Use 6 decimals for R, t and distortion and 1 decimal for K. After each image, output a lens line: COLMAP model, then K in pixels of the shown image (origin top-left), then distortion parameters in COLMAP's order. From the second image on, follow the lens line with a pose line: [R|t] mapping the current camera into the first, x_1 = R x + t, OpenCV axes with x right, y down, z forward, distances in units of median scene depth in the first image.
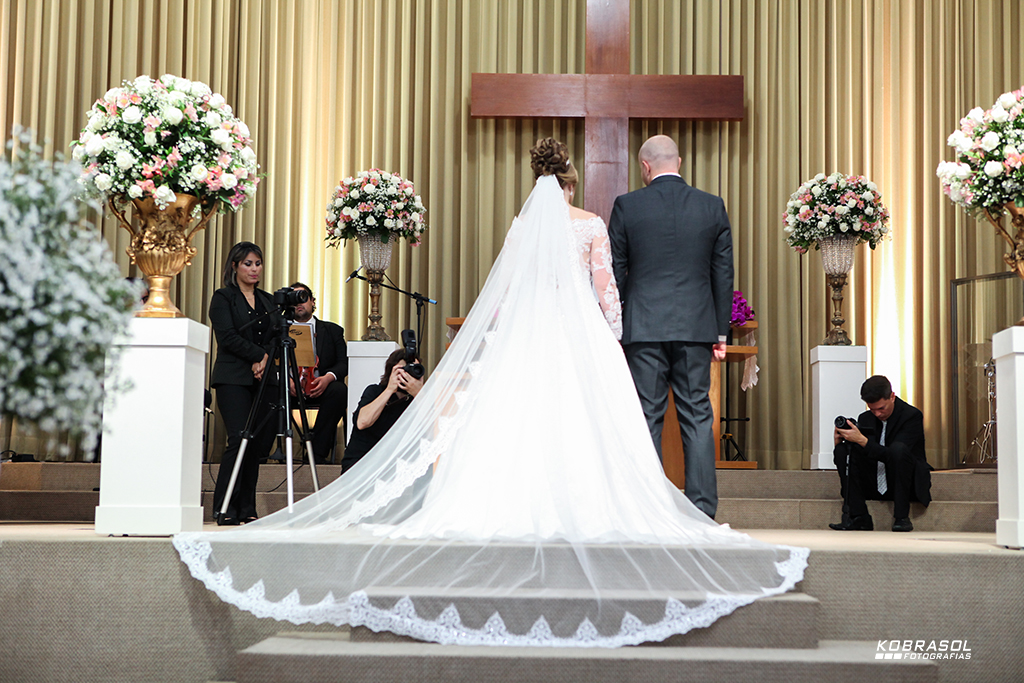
lens RADIAL K [[1731.4, 0, 509.9], [0, 1731.4, 342.5], [0, 0, 1]] dist [-0.019563, 0.000000]
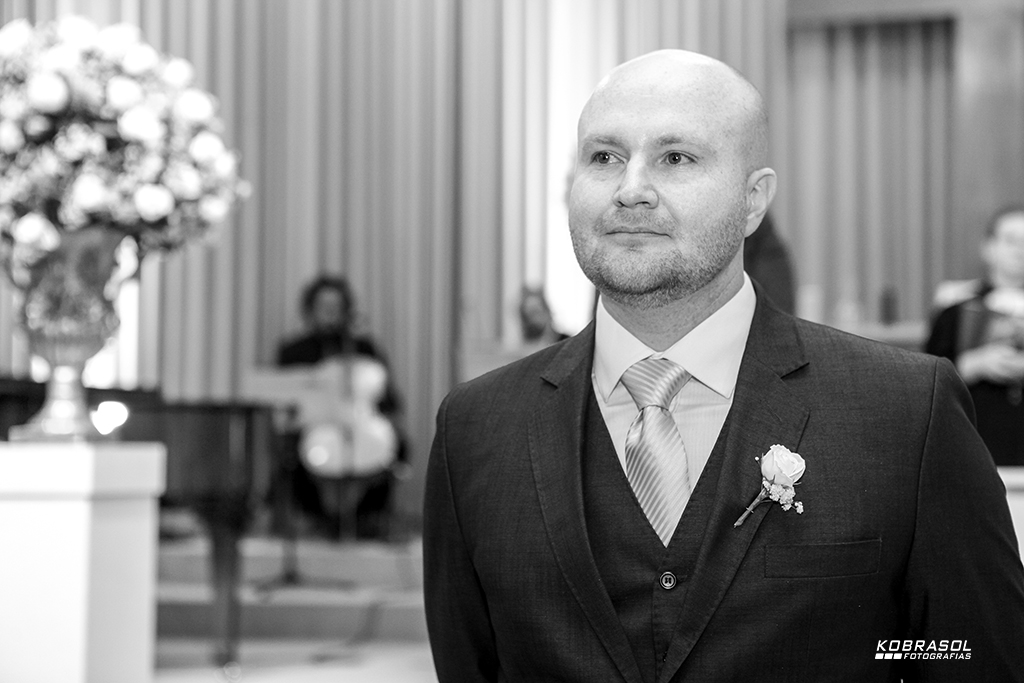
lens RADIAL K [[2092.1, 0, 513.7], [0, 2092.1, 340.3], [0, 0, 1]] dist [-0.051812, 0.000000]
pose [[0.975595, -0.026639, -0.217958, 0.054889], [0.032365, 0.999217, 0.022739, -0.032607], [0.217182, -0.029238, 0.975693, 0.193774]]
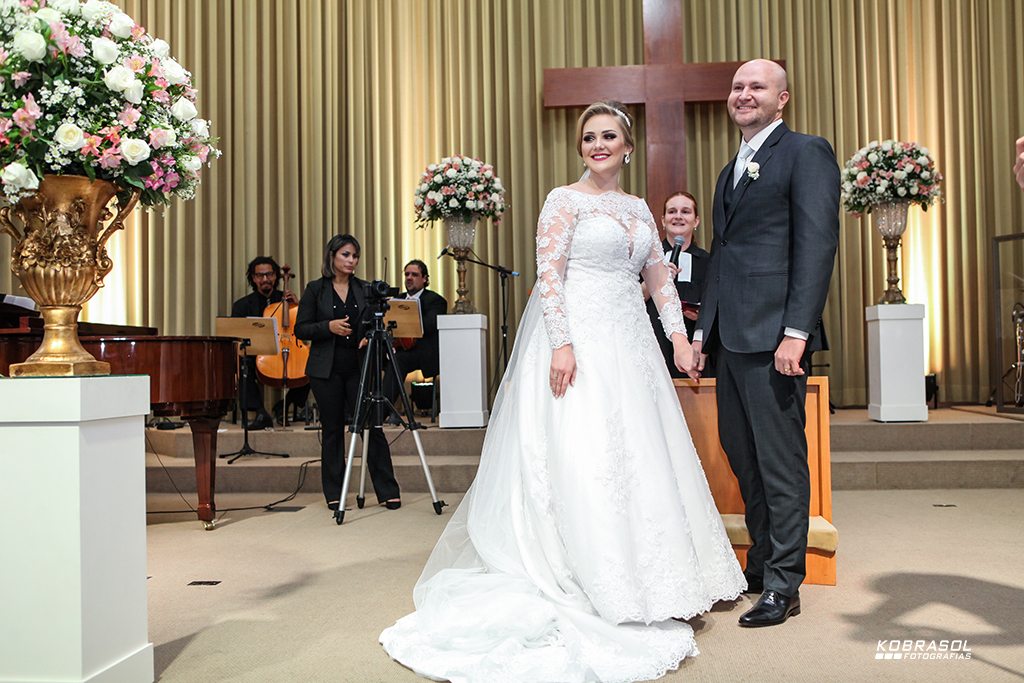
lens RADIAL K [[1046.3, 0, 519.6], [0, 1046.3, 362.8], [0, 0, 1]] dist [-0.076896, 0.000000]
pose [[0.997633, -0.033762, -0.059907, -0.003829], [0.038692, 0.995786, 0.083150, -0.023678], [0.056847, -0.085271, 0.994735, 0.347180]]
